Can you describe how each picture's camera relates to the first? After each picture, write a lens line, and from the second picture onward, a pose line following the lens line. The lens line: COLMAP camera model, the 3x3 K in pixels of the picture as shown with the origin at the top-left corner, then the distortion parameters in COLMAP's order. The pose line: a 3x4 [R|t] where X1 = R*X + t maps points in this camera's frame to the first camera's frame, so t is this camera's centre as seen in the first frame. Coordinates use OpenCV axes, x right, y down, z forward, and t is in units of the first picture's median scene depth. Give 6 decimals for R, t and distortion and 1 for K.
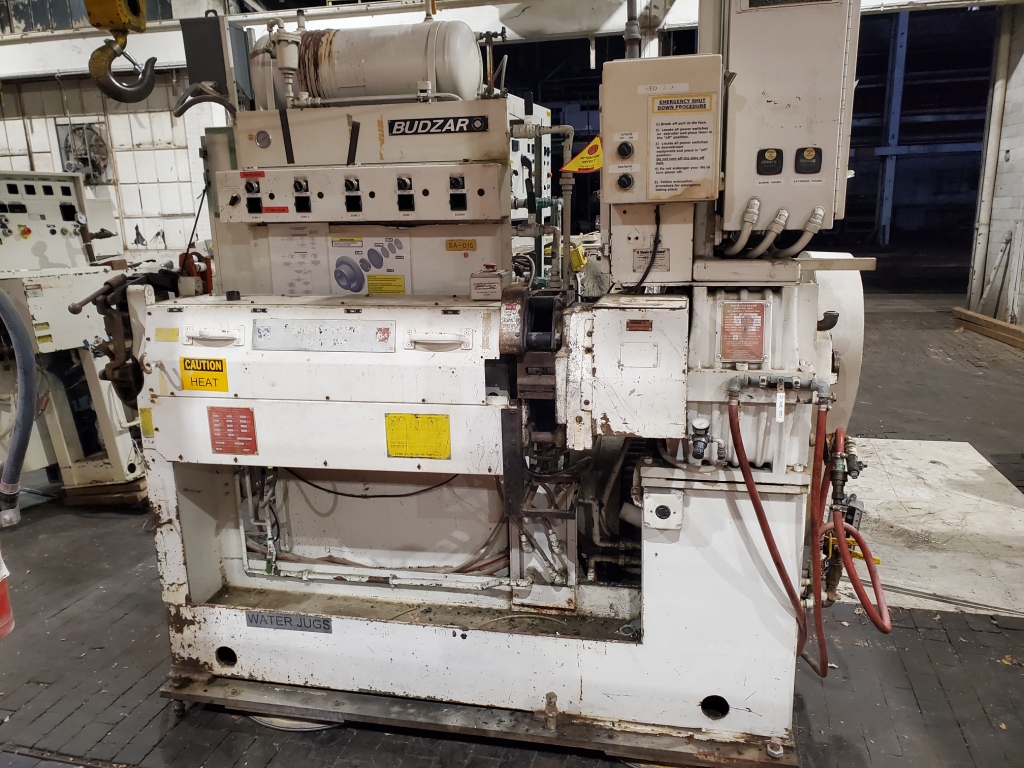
lens RADIAL K [[793.4, 0, 557.1], [0, 793.4, 381.5], [0, 0, 1]] dist [0.027697, -0.014635]
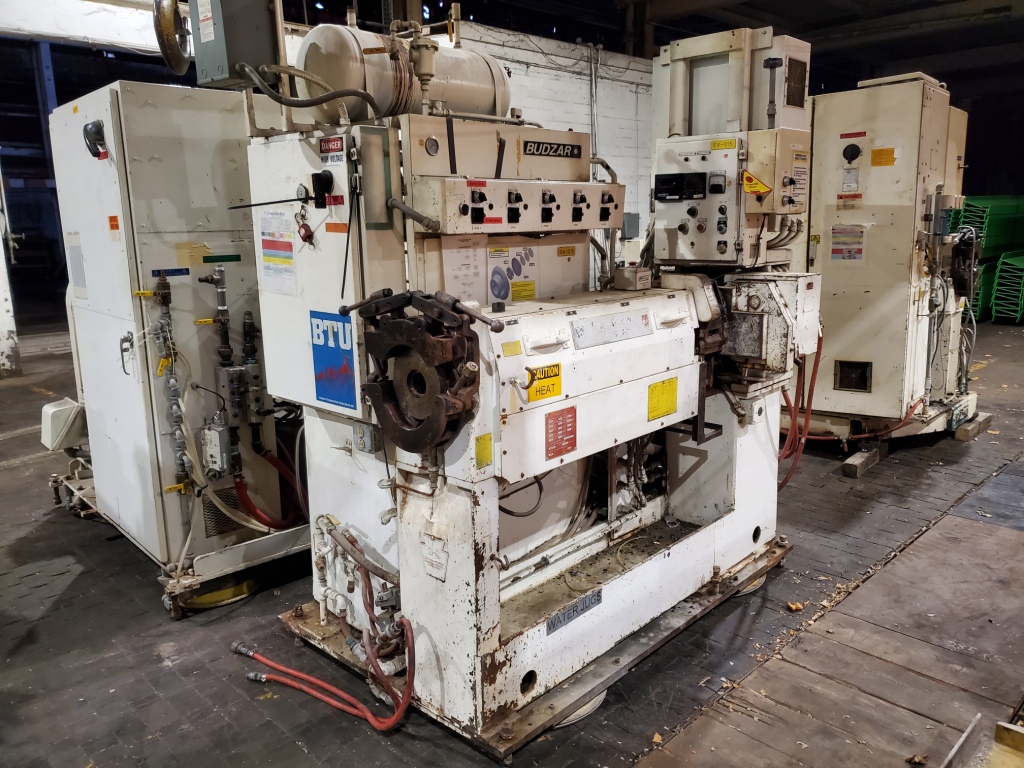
lens RADIAL K [[793.4, 0, 514.0], [0, 793.4, 382.1], [0, 0, 1]] dist [0.027697, -0.014635]
pose [[0.516703, -0.159748, 0.841129, -1.209217], [0.198632, 0.978000, 0.063723, -0.074457], [-0.832805, 0.134149, 0.537067, 0.467725]]
